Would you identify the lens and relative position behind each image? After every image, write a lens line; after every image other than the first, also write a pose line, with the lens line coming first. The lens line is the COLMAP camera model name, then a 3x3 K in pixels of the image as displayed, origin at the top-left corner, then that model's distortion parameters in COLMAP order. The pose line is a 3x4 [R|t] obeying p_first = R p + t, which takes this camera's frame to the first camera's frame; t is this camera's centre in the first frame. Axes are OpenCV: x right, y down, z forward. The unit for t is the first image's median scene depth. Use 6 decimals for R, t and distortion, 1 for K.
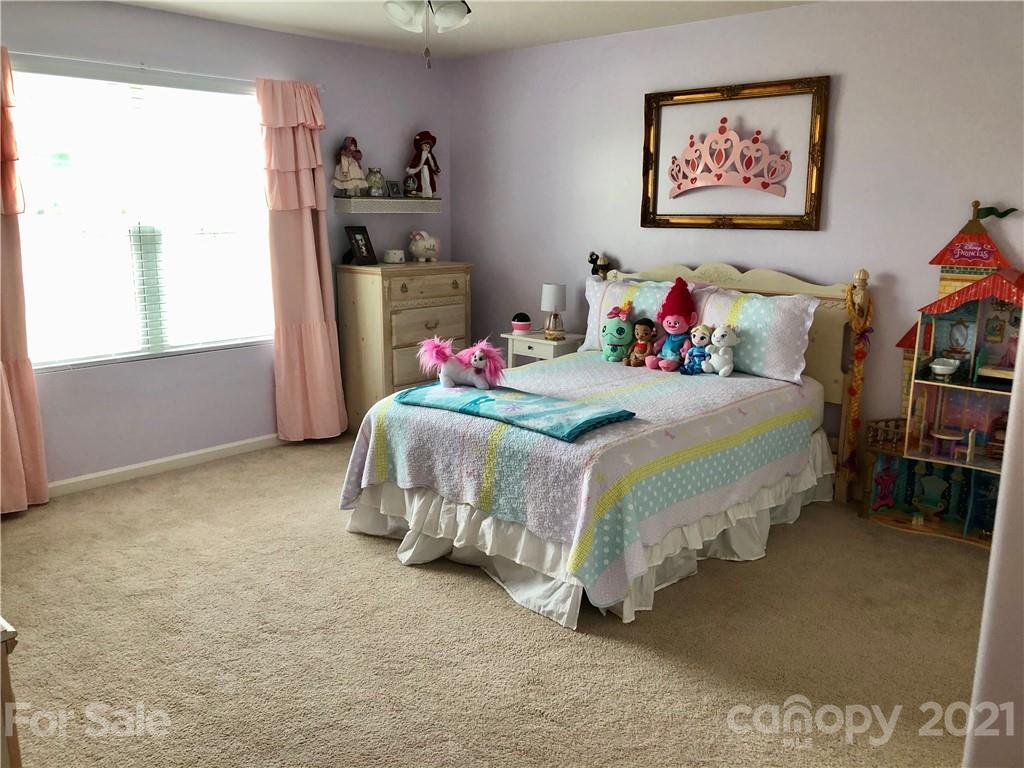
lens RADIAL K [[851.4, 0, 514.3], [0, 851.4, 388.6], [0, 0, 1]] dist [0.002134, 0.013867]
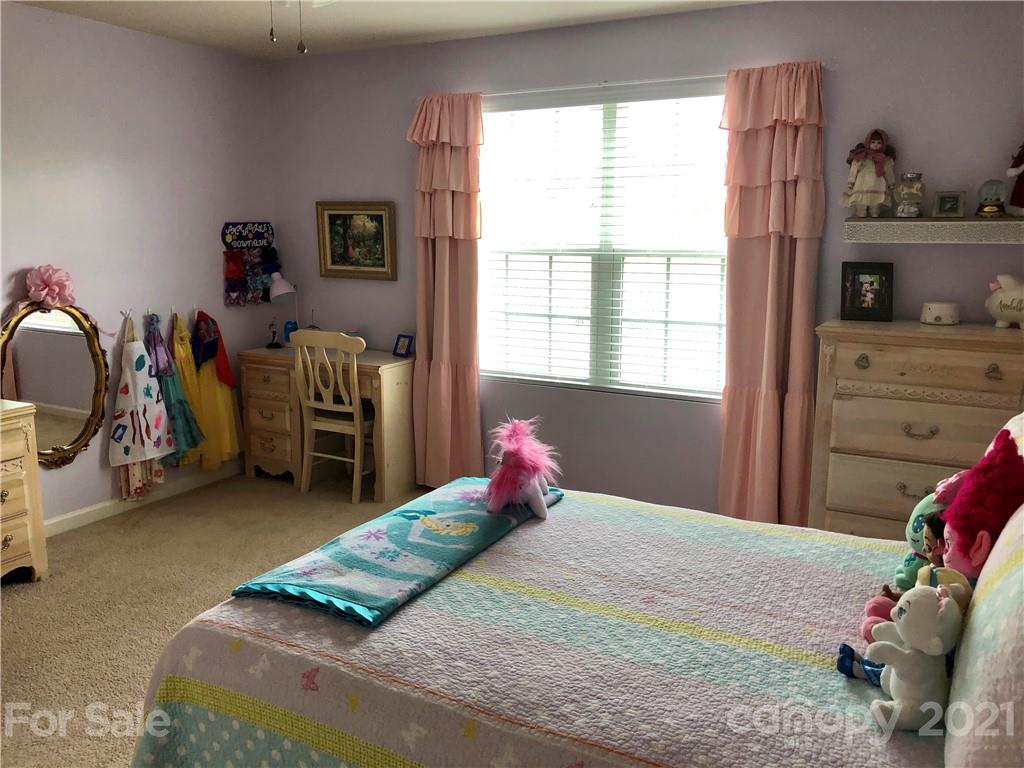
lens RADIAL K [[851.4, 0, 513.2], [0, 851.4, 380.6], [0, 0, 1]] dist [0.002134, 0.013867]
pose [[0.229823, 0.171177, -0.958060, 0.419804], [-0.203640, 0.971078, 0.124653, -0.131081], [0.951689, 0.166452, 0.258035, 0.595928]]
